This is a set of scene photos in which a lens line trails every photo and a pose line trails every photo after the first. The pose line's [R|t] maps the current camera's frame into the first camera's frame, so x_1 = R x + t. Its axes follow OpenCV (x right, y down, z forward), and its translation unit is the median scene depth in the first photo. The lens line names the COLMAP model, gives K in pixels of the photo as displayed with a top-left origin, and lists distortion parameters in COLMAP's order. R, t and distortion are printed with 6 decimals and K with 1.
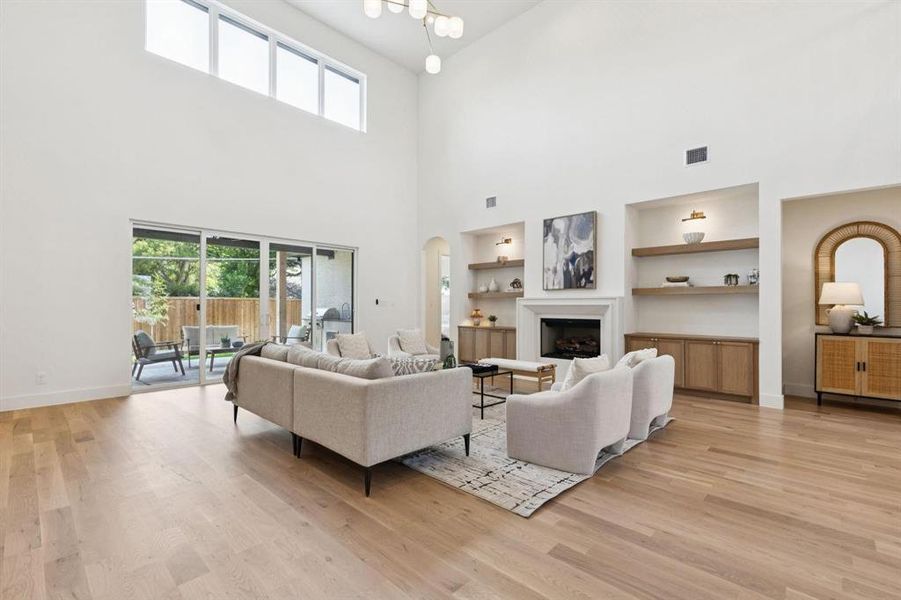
lens RADIAL K [[405.7, 0, 450.4], [0, 405.7, 306.8], [0, 0, 1]] dist [0.015605, -0.000629]
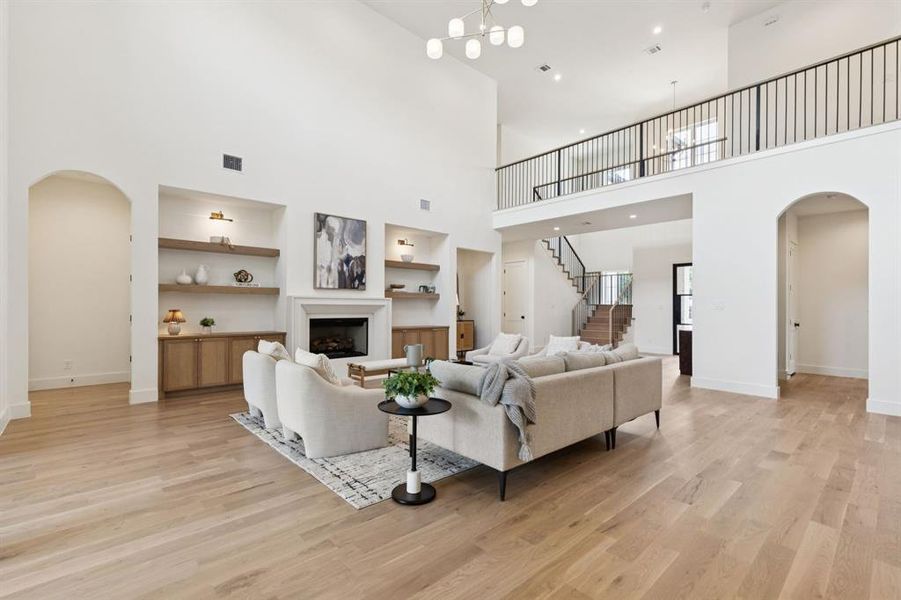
lens RADIAL K [[405.7, 0, 452.8], [0, 405.7, 308.1], [0, 0, 1]] dist [0.015605, -0.000629]
pose [[0.059590, -0.006832, 0.998200, -0.709271], [-0.005212, 0.999961, 0.007155, -0.004226], [-0.998209, -0.005629, 0.059552, 0.654462]]
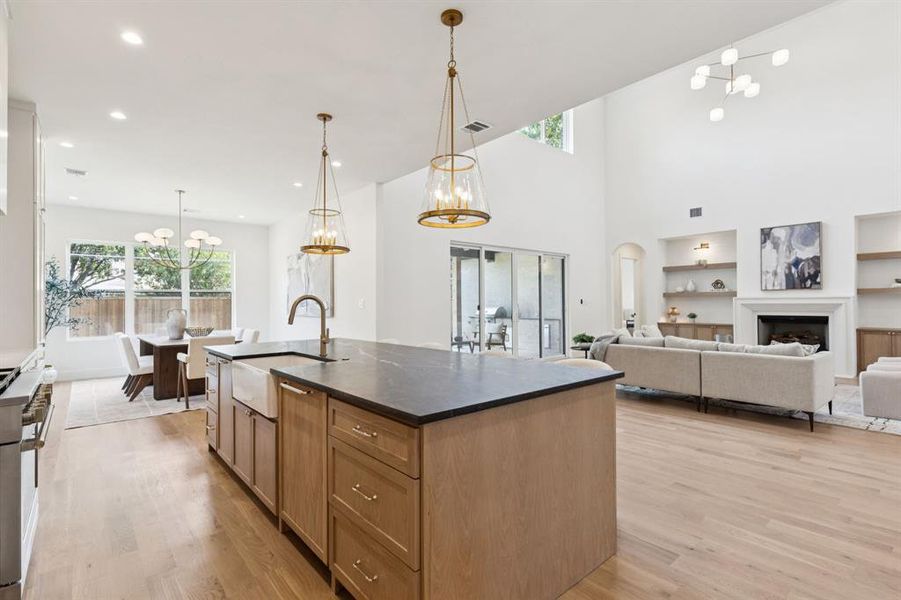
lens RADIAL K [[432.5, 0, 452.6], [0, 432.5, 298.4], [0, 0, 1]] dist [-0.001673, -0.000206]
pose [[0.995529, -0.010040, -0.093920, -0.535801], [0.008894, 0.999881, -0.012612, -0.011777], [0.094035, 0.011721, 0.995500, -0.291892]]
